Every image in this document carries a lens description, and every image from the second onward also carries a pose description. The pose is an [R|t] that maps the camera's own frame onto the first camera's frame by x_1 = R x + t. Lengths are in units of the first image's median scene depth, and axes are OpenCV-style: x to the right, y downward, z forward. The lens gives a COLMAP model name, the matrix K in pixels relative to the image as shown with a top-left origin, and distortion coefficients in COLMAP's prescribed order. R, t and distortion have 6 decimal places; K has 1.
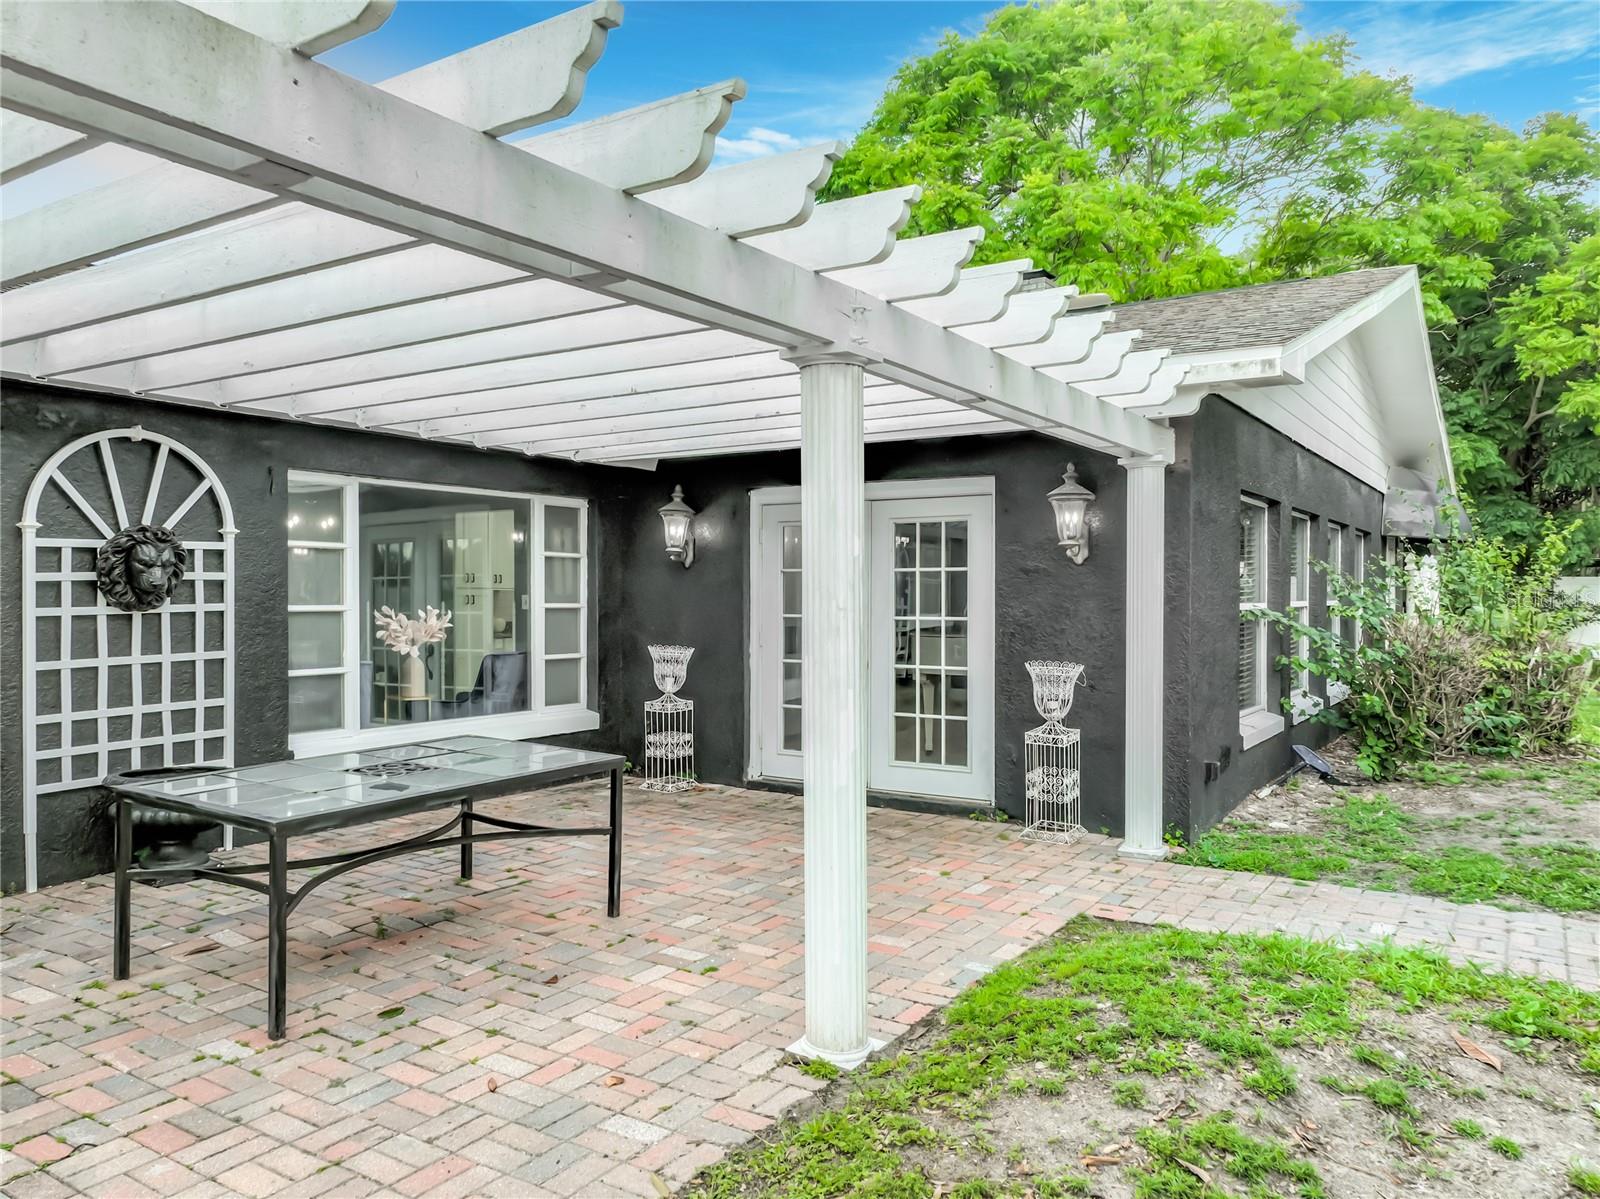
lens RADIAL K [[1157.8, 0, 797.3], [0, 1157.8, 599.2], [0, 0, 1]] dist [0.023346, -0.020884]
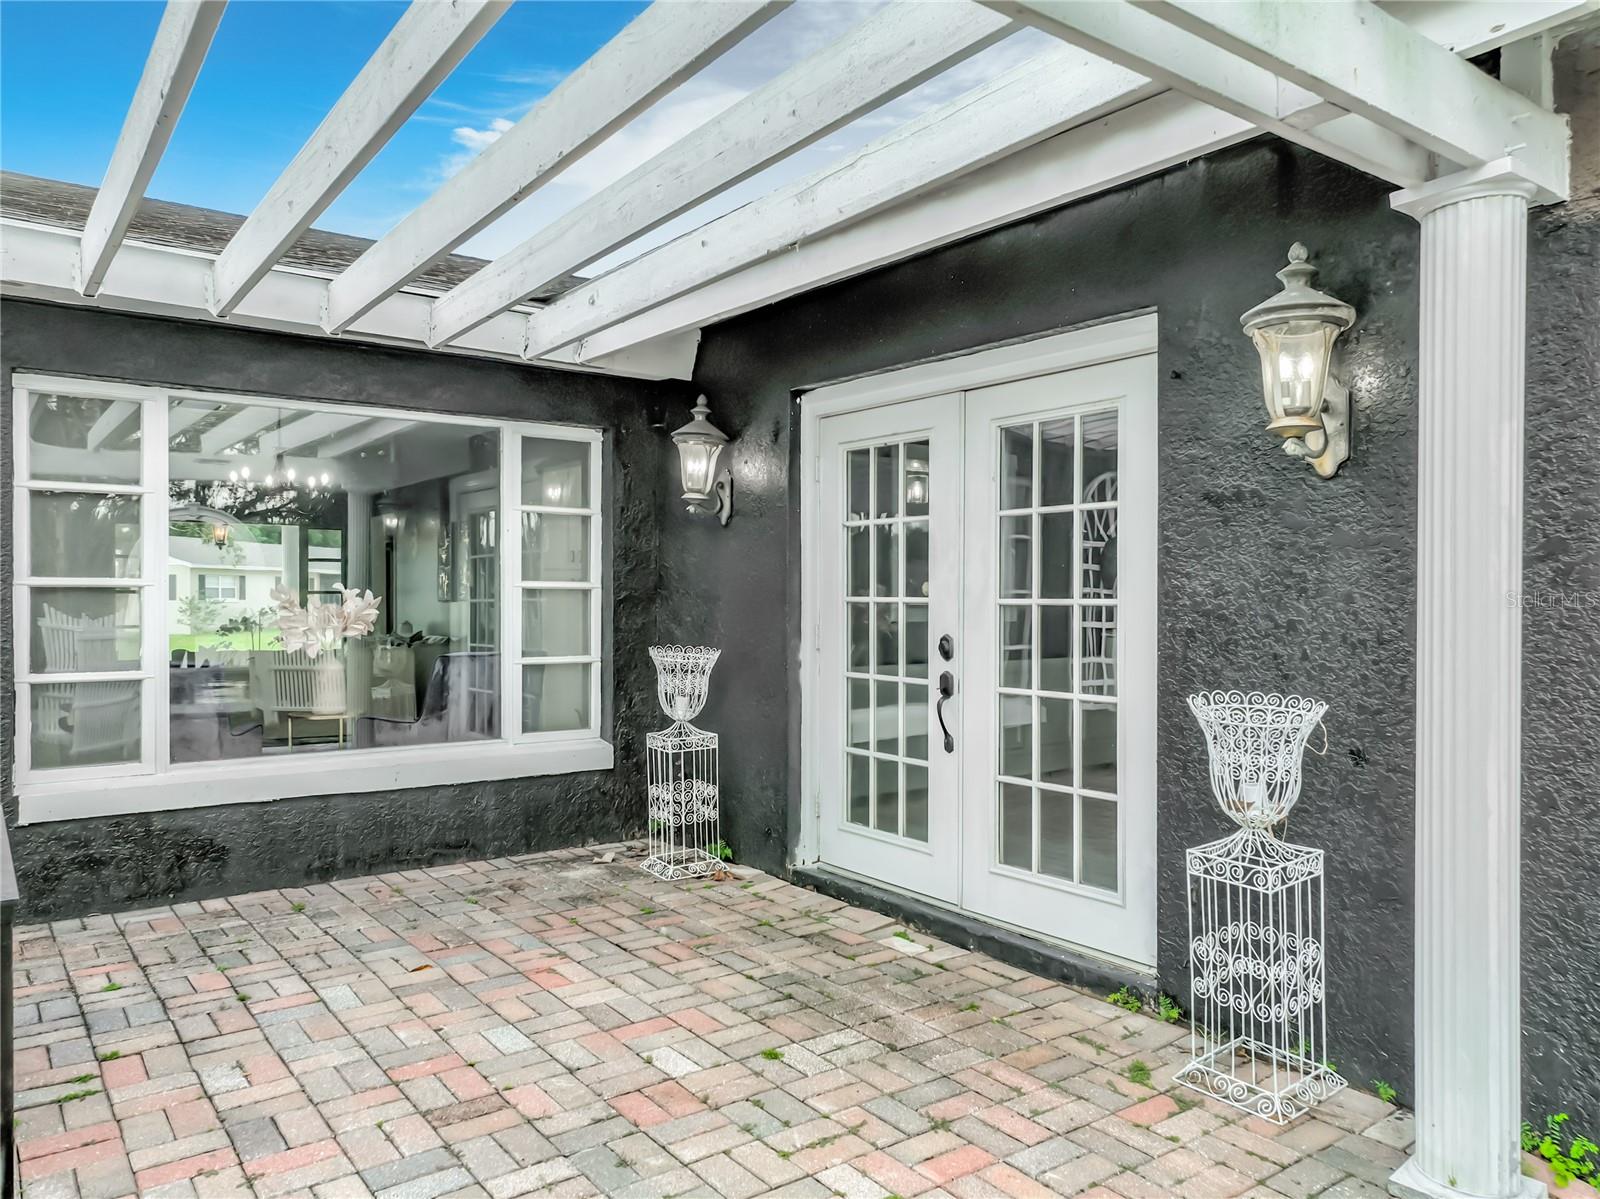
lens RADIAL K [[1157.8, 0, 806.1], [0, 1157.8, 599.1], [0, 0, 1]] dist [0.023346, -0.020884]
pose [[0.944023, 0.001080, -0.329877, 0.168773], [-0.001358, 0.999999, -0.000613, 0.014658], [0.329876, 0.001027, 0.944024, 0.429812]]
